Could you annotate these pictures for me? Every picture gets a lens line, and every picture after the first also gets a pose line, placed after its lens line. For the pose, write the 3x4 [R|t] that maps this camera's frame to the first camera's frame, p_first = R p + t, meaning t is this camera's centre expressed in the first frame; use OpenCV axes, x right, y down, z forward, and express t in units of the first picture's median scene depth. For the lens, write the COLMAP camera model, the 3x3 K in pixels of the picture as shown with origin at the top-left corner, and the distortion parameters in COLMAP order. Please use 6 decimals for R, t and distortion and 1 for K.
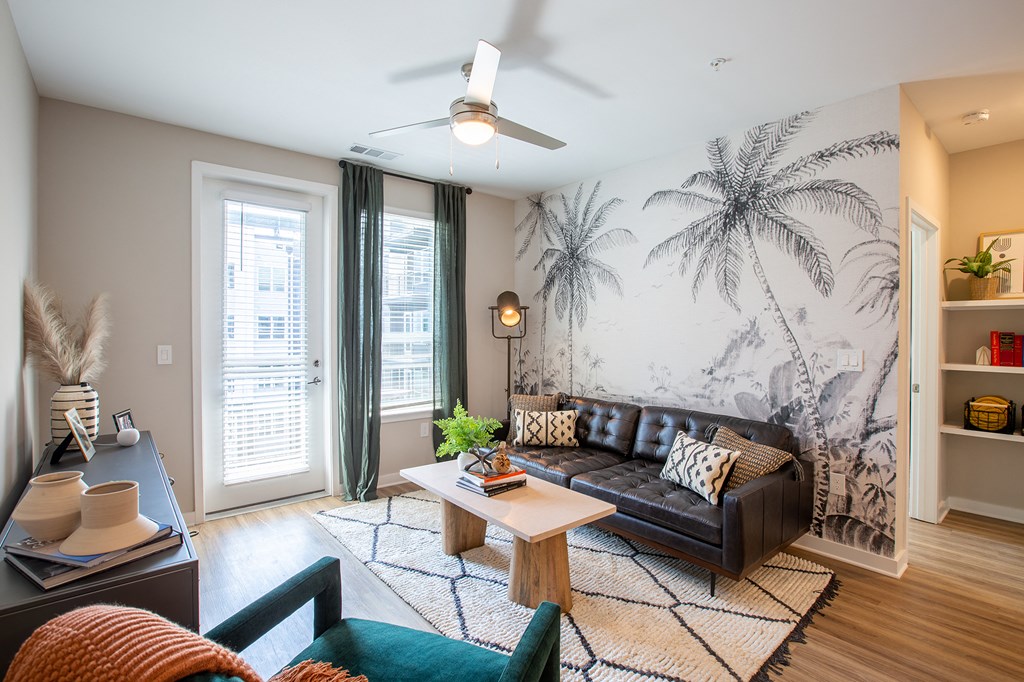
lens RADIAL K [[501.6, 0, 515.8], [0, 501.6, 337.1], [0, 0, 1]] dist [-0.015792, 0.003004]
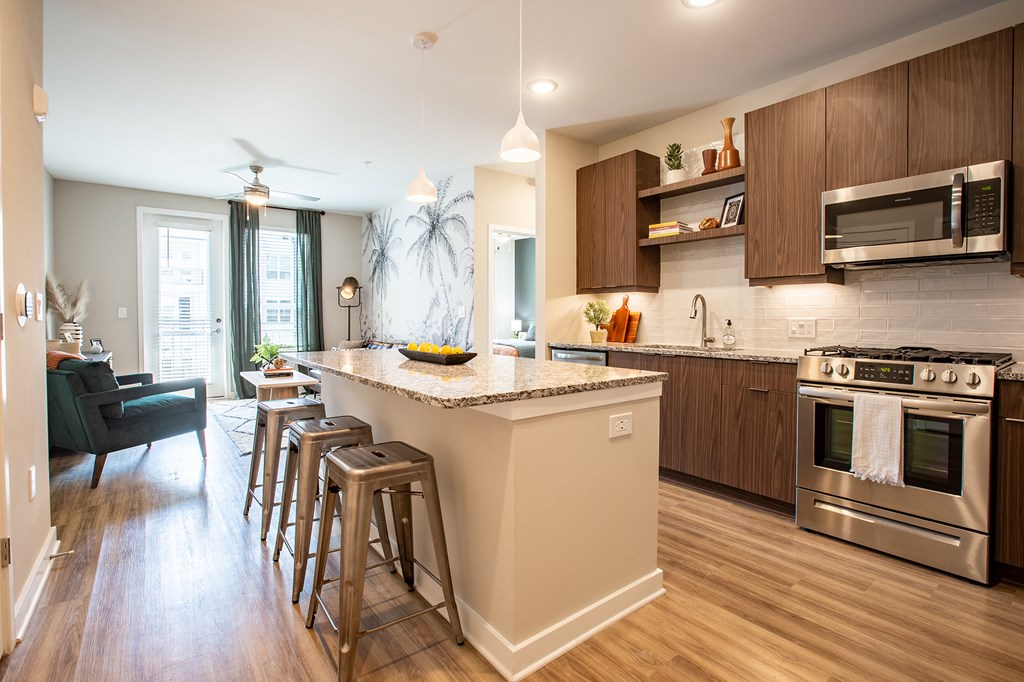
lens RADIAL K [[501.6, 0, 515.4], [0, 501.6, 332.3], [0, 0, 1]] dist [-0.015792, 0.003004]
pose [[0.998242, -0.001905, -0.059236, 0.823288], [0.002878, 0.999862, 0.016354, 0.078515], [0.059197, -0.016496, 0.998110, -0.727773]]
